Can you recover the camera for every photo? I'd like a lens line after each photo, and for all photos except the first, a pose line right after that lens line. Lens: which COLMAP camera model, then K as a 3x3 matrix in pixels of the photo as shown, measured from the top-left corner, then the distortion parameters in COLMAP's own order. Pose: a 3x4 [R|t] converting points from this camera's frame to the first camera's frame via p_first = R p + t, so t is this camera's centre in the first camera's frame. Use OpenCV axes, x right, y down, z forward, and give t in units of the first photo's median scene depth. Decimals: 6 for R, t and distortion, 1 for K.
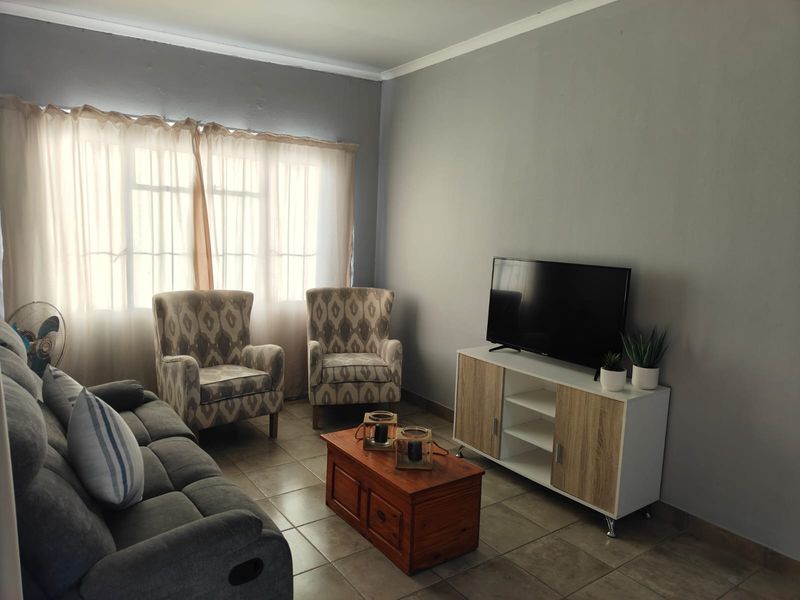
lens RADIAL K [[549.2, 0, 391.4], [0, 549.2, 299.4], [0, 0, 1]] dist [0.006949, 0.000271]
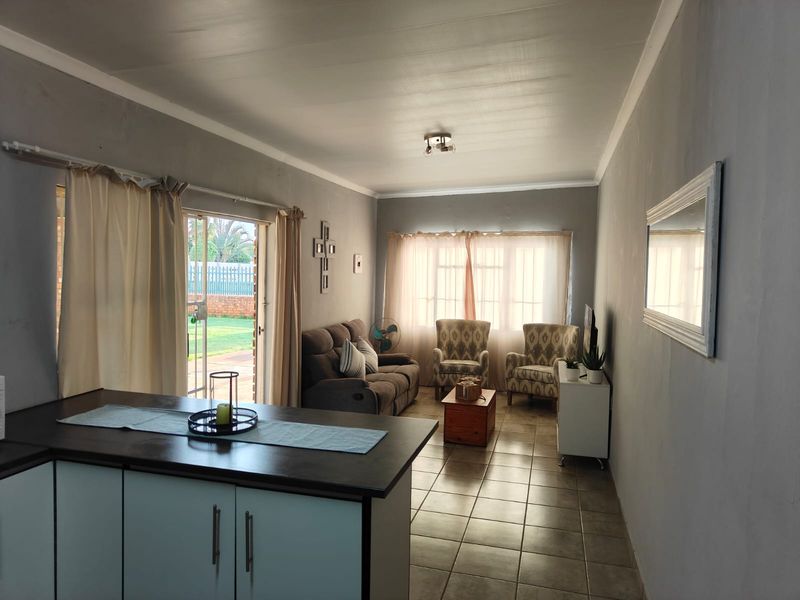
lens RADIAL K [[549.2, 0, 395.1], [0, 549.2, 299.1], [0, 0, 1]] dist [0.006949, 0.000271]
pose [[0.617610, 0.013186, -0.786374, 0.974589], [-0.095710, 0.993688, -0.058507, 0.046905], [0.780639, 0.111398, 0.614974, -0.342158]]
